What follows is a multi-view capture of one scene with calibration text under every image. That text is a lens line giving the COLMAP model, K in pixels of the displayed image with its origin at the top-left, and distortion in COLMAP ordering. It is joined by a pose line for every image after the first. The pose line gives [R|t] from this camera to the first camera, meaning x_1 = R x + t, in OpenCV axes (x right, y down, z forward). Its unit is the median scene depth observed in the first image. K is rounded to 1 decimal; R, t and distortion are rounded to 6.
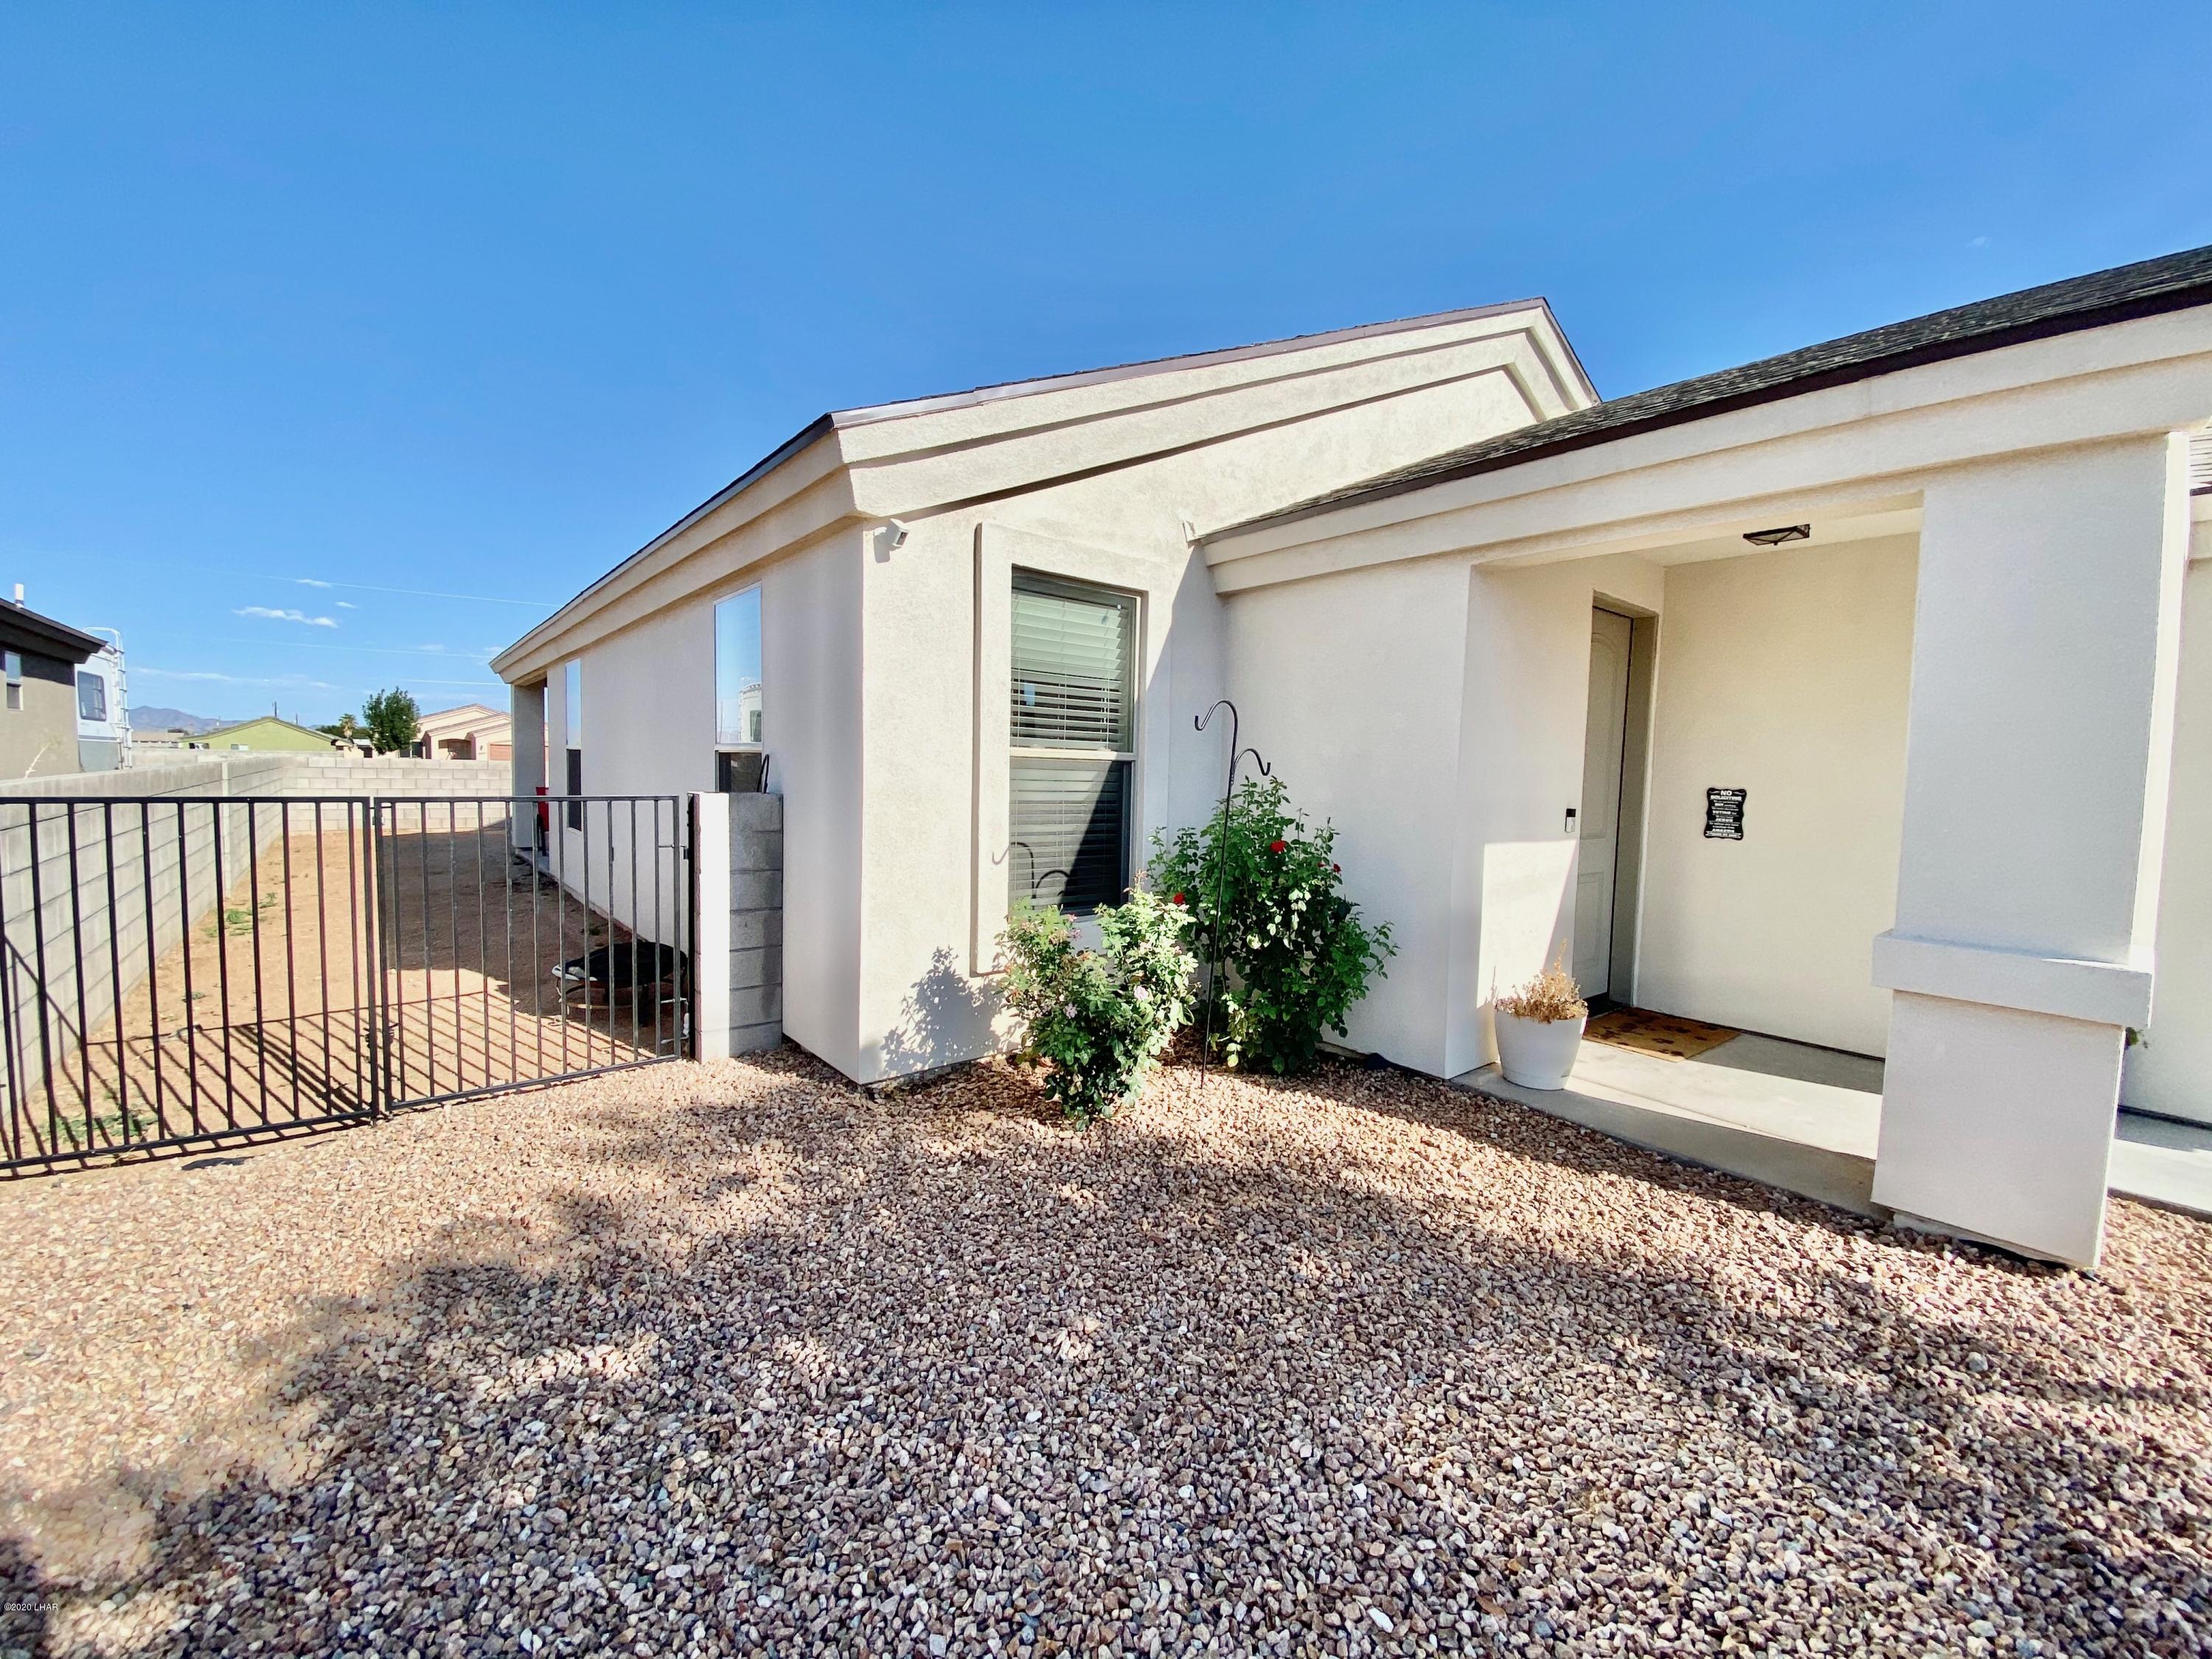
lens RADIAL K [[895.0, 0, 1112.1], [0, 895.0, 816.3], [0, 0, 1]] dist [0.030964, -0.028197]
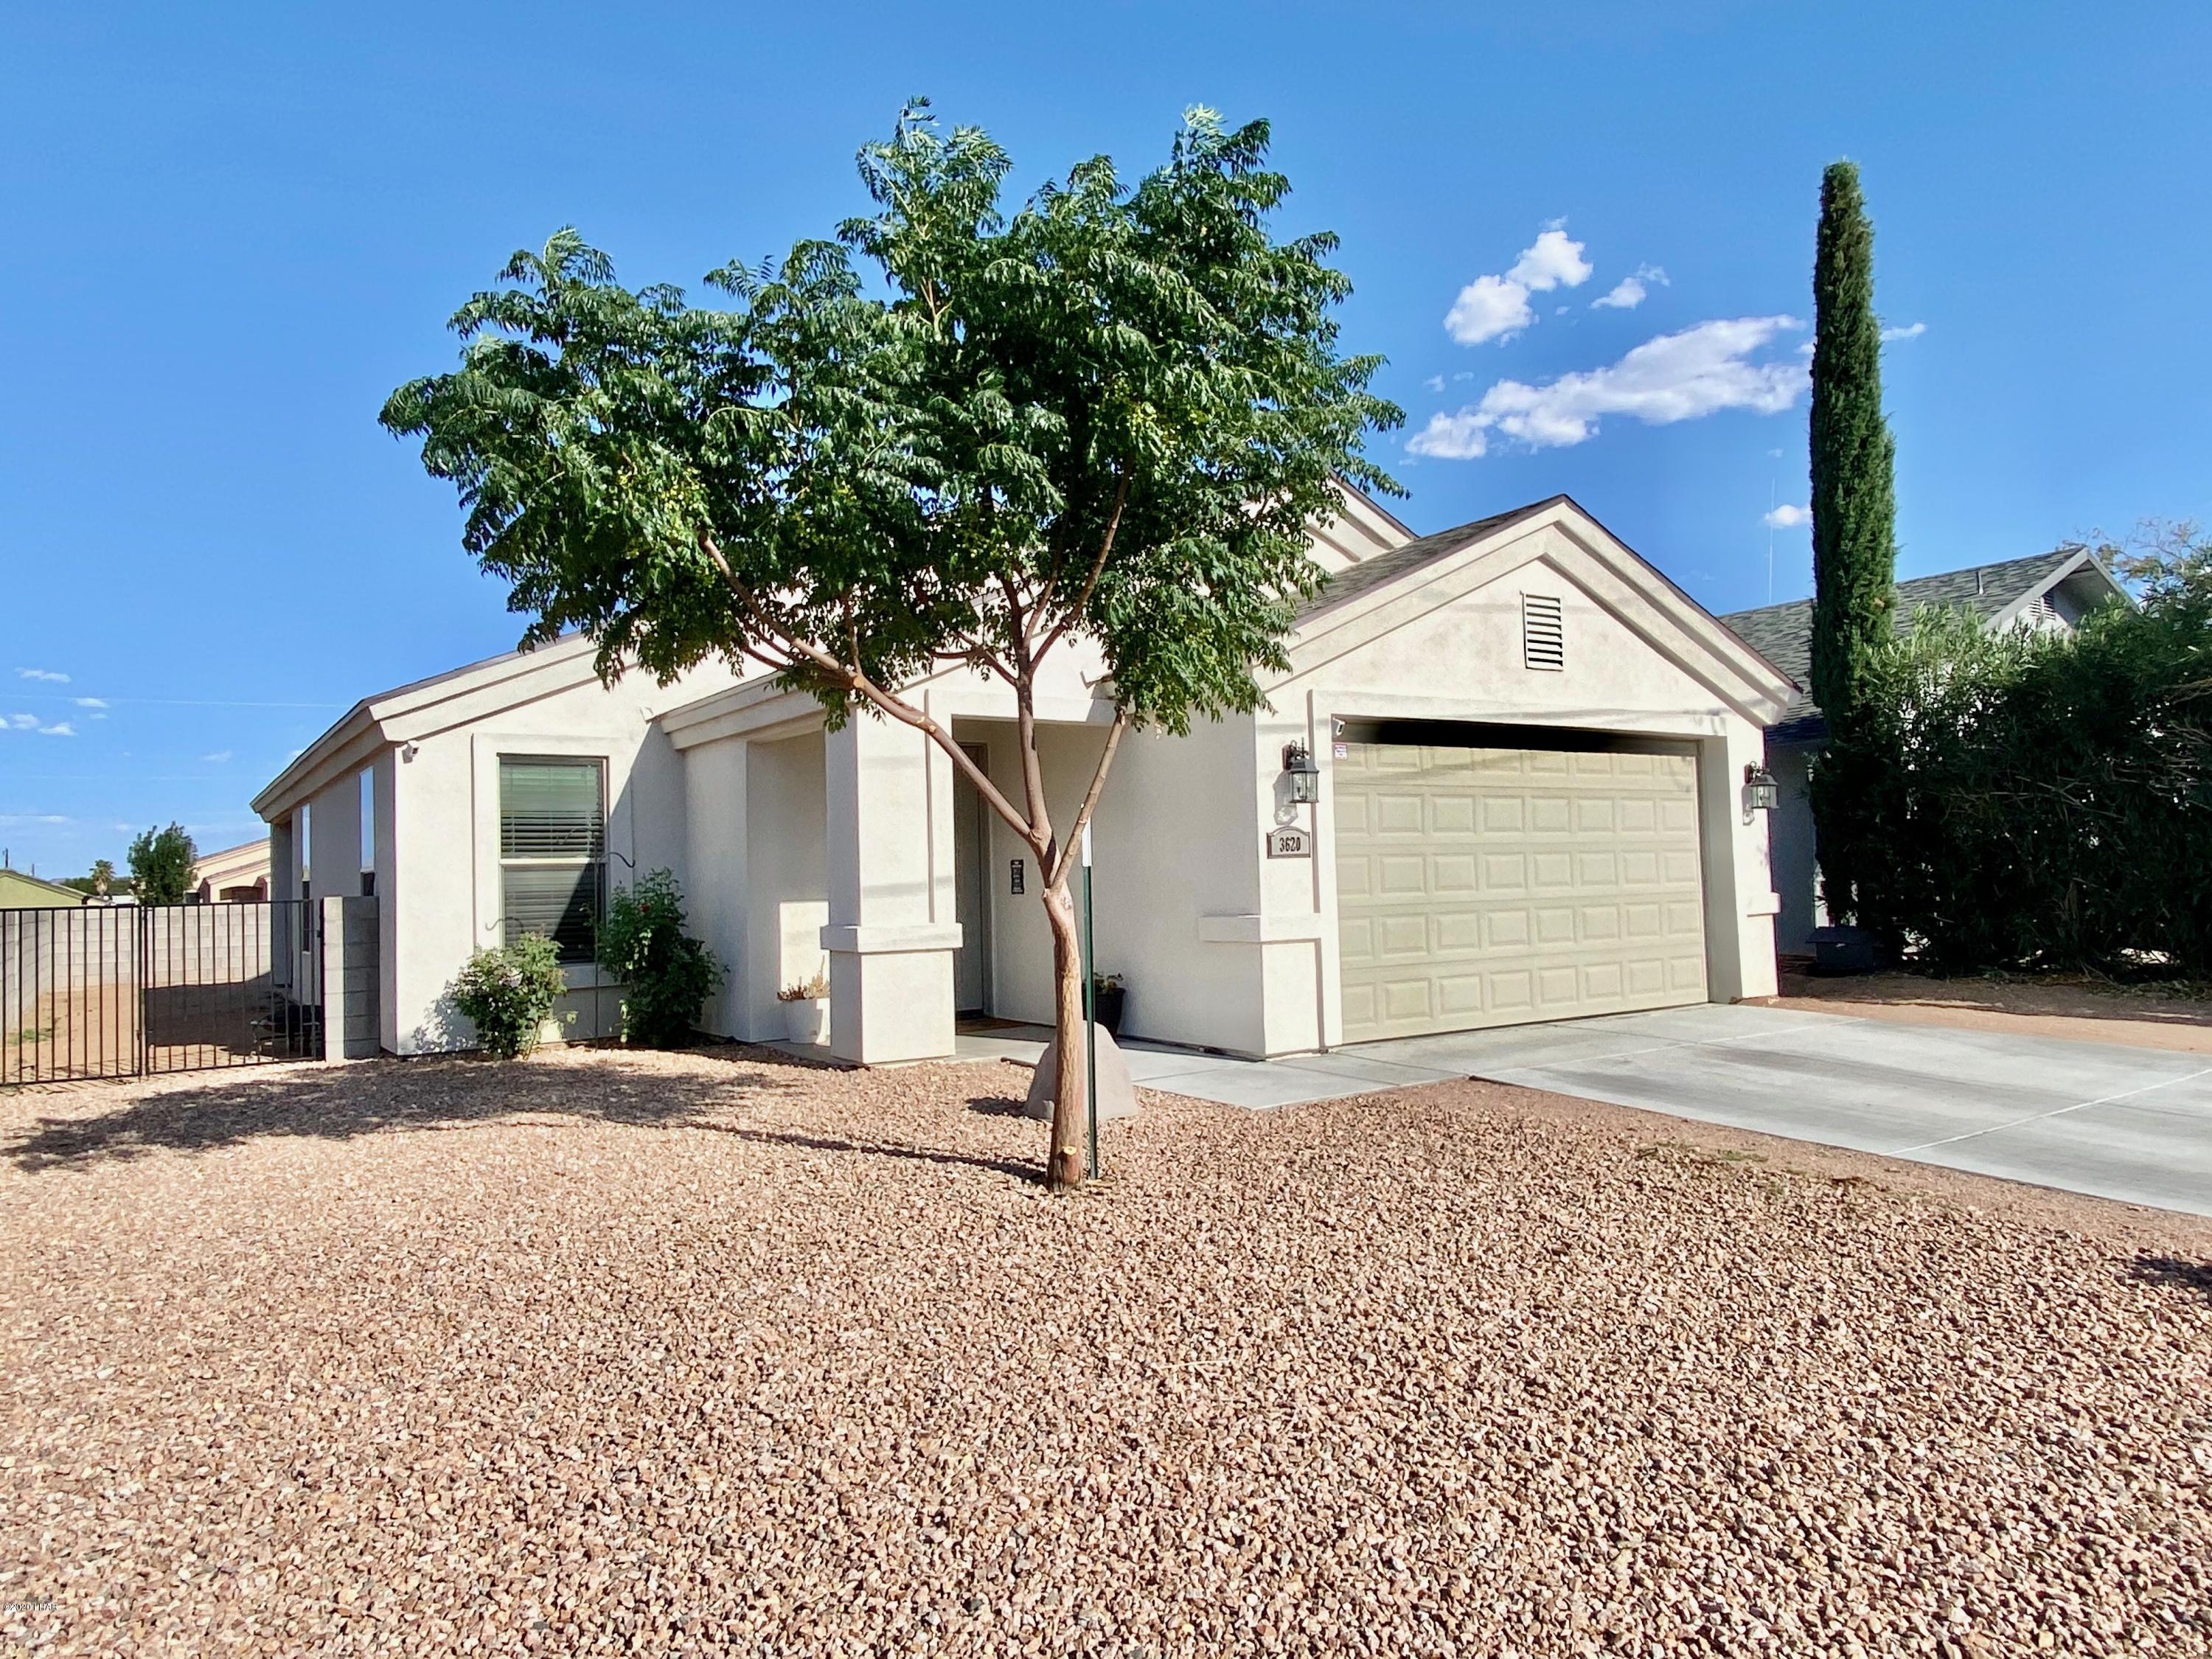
lens RADIAL K [[1342.6, 0, 1106.0], [0, 1342.6, 829.5], [0, 0, 1]] dist [0.001781, 0.000096]
pose [[0.996541, -0.059728, -0.057788, 1.873815], [0.054382, 0.994452, -0.090039, 0.246749], [0.062845, 0.086584, 0.994260, -2.312513]]
